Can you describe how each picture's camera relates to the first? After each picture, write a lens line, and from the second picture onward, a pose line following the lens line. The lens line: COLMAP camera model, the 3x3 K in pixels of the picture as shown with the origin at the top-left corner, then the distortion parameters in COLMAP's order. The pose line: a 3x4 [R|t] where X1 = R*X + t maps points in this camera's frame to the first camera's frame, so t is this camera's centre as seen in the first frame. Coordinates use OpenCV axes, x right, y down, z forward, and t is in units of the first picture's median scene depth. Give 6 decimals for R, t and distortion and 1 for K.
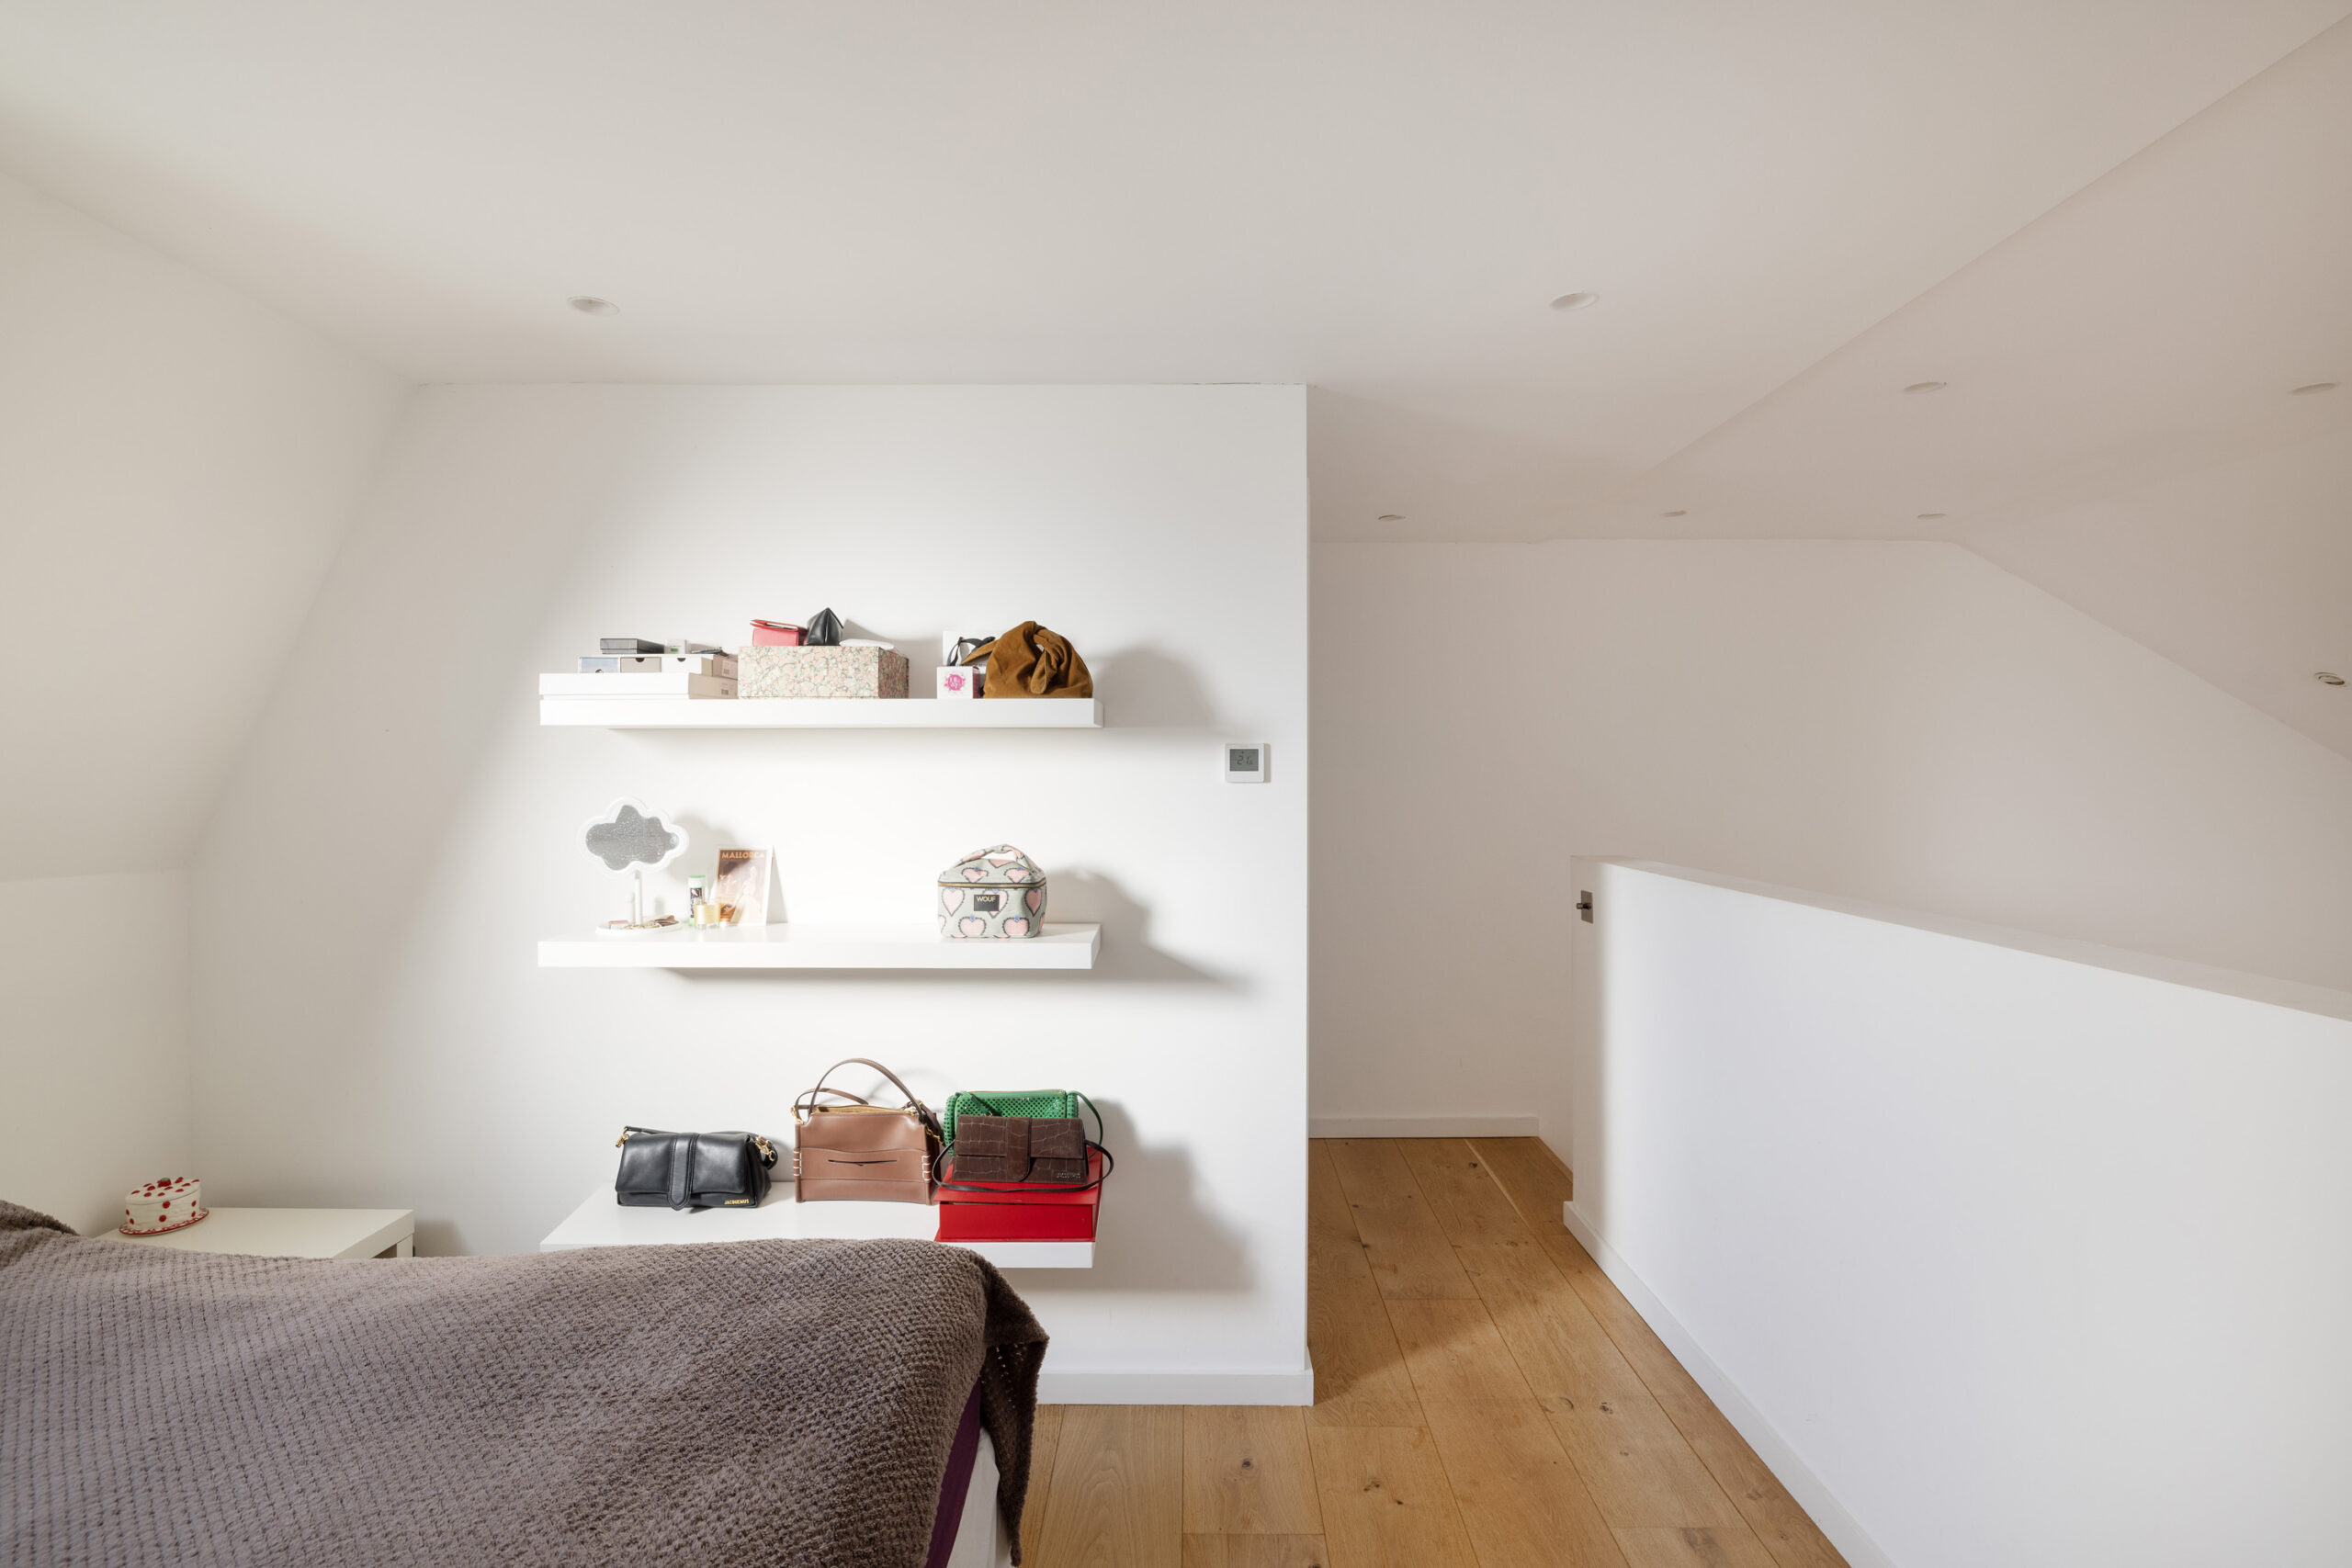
lens RADIAL K [[1068.7, 0, 1176.0], [0, 1068.7, 784.0], [0, 0, 1]] dist [-0.022982, 0.000482]
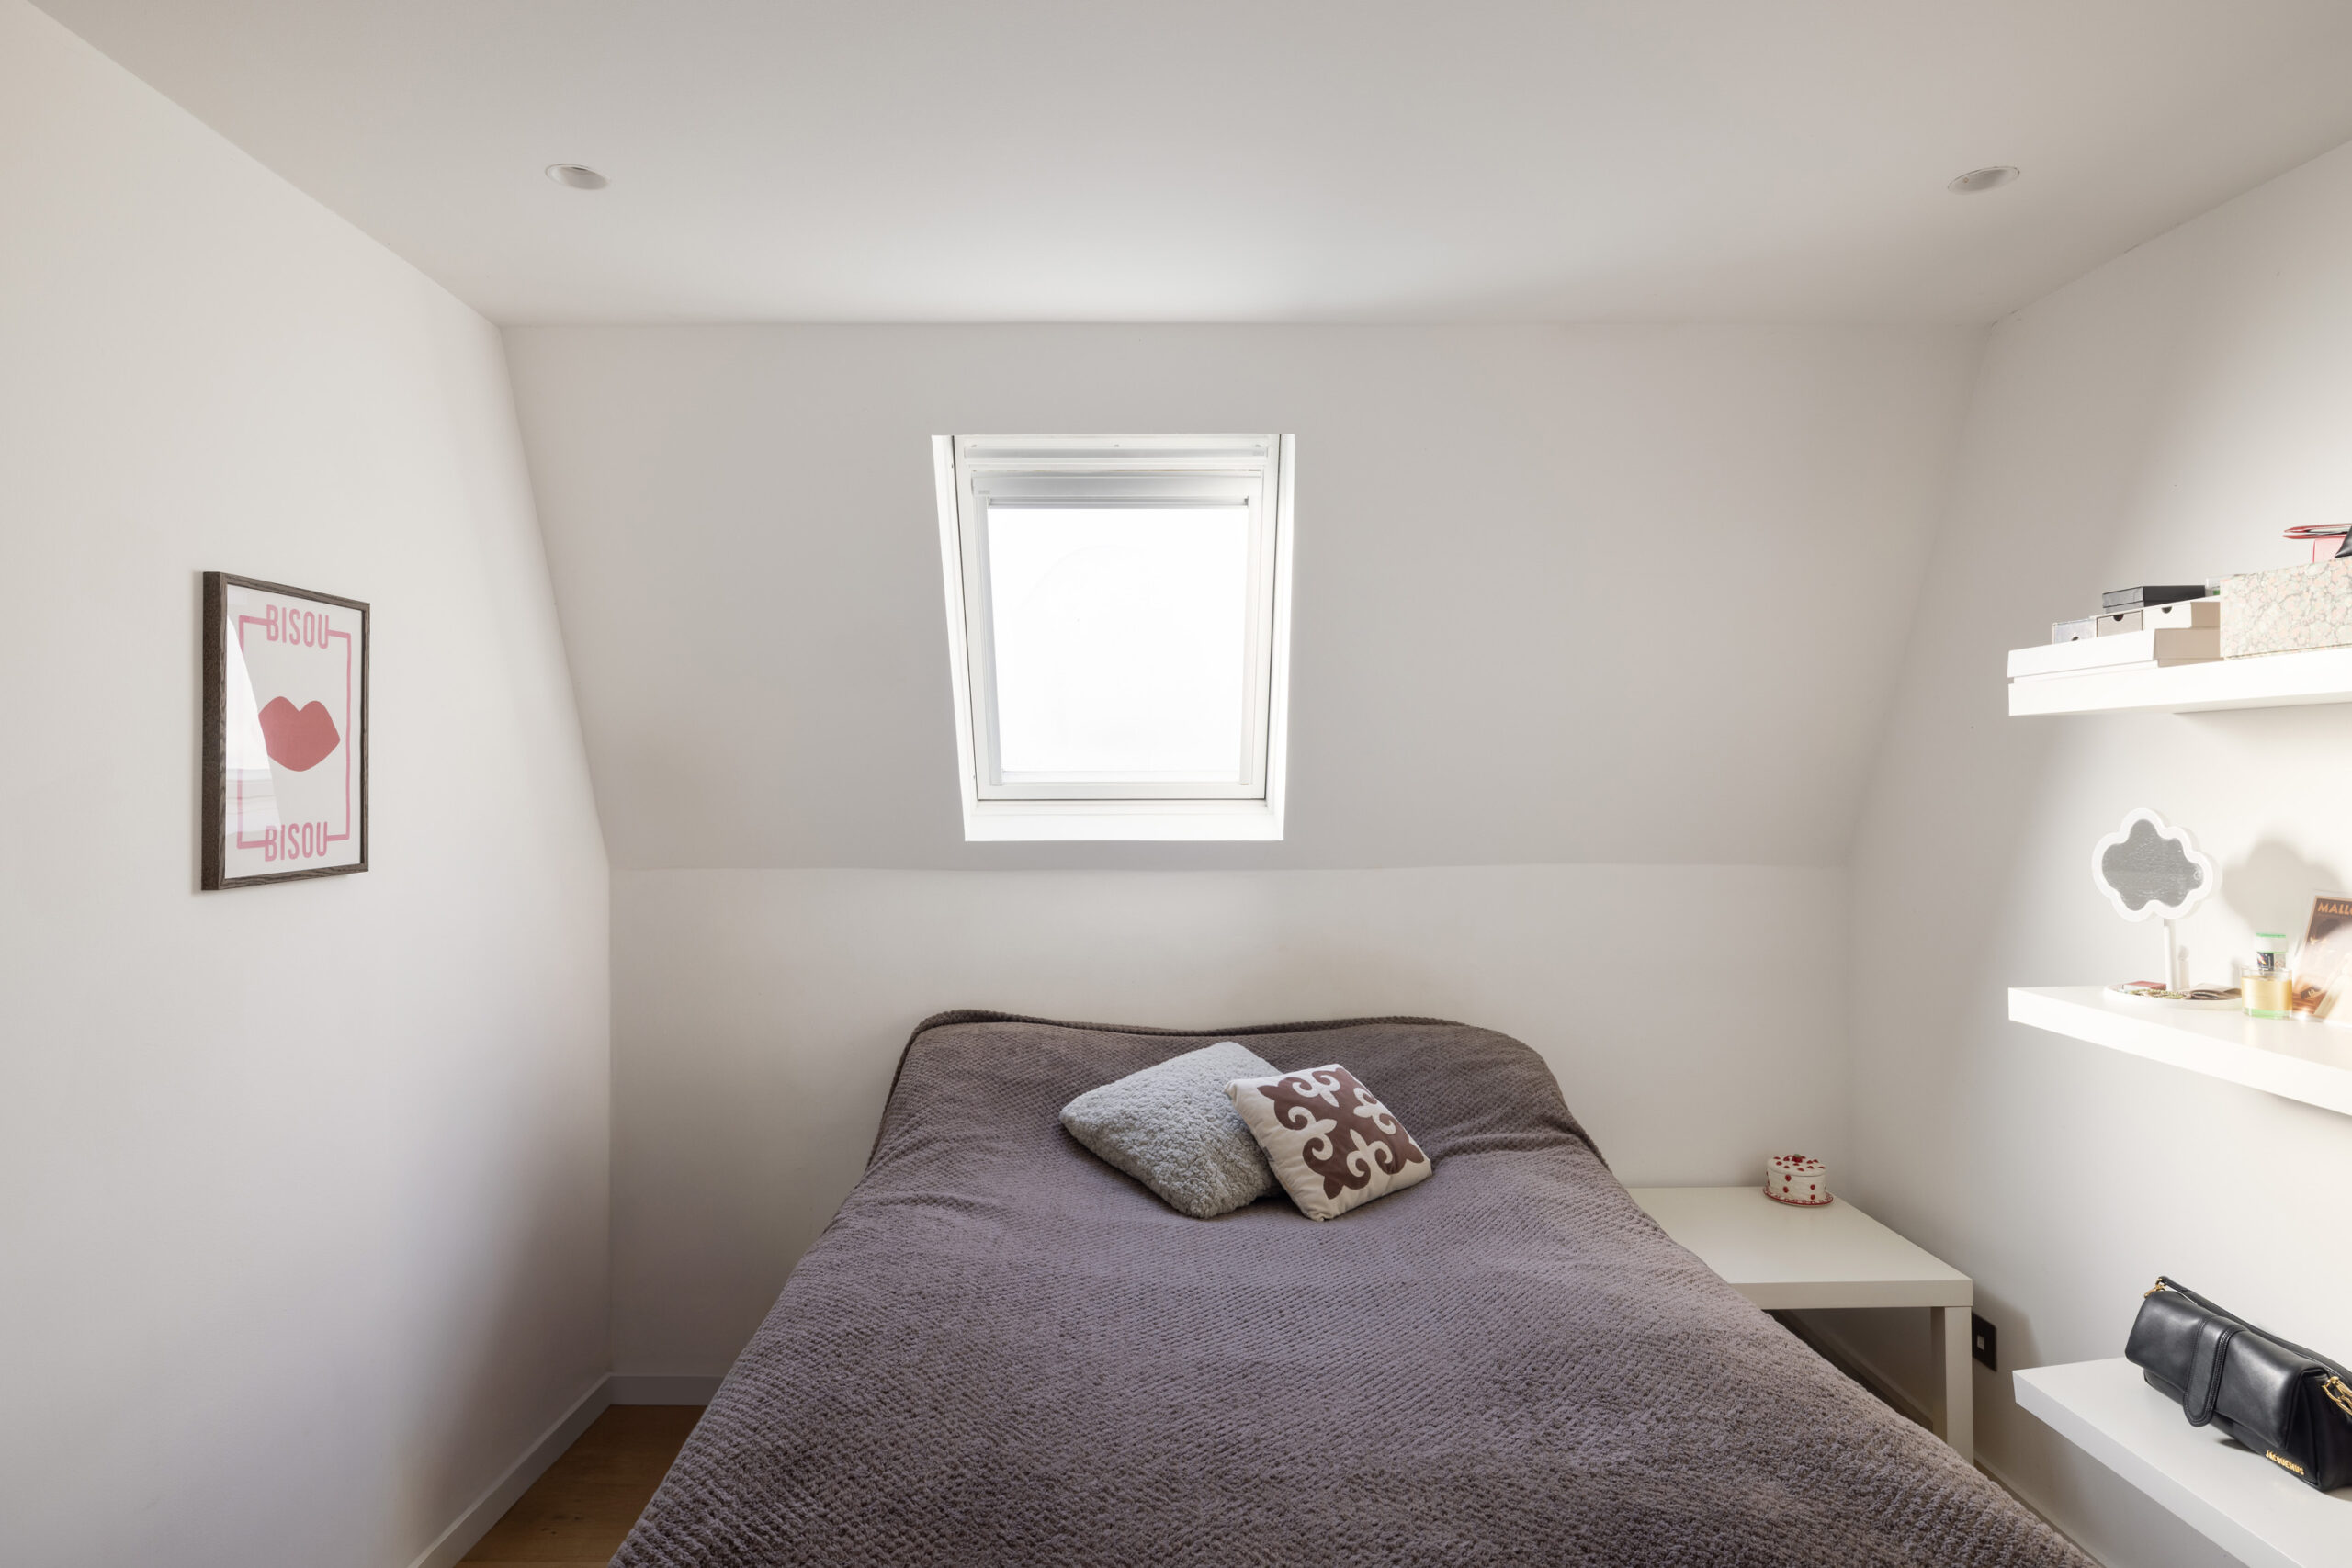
lens RADIAL K [[1253.0, 0, 1176.0], [0, 1253.0, 784.0], [0, 0, 1]] dist [-0.000690, -0.001838]
pose [[0.045588, 0.005983, -0.998942, 0.289973], [-0.004680, 0.999972, 0.005775, -0.006522], [0.998949, 0.004411, 0.045615, 0.311424]]
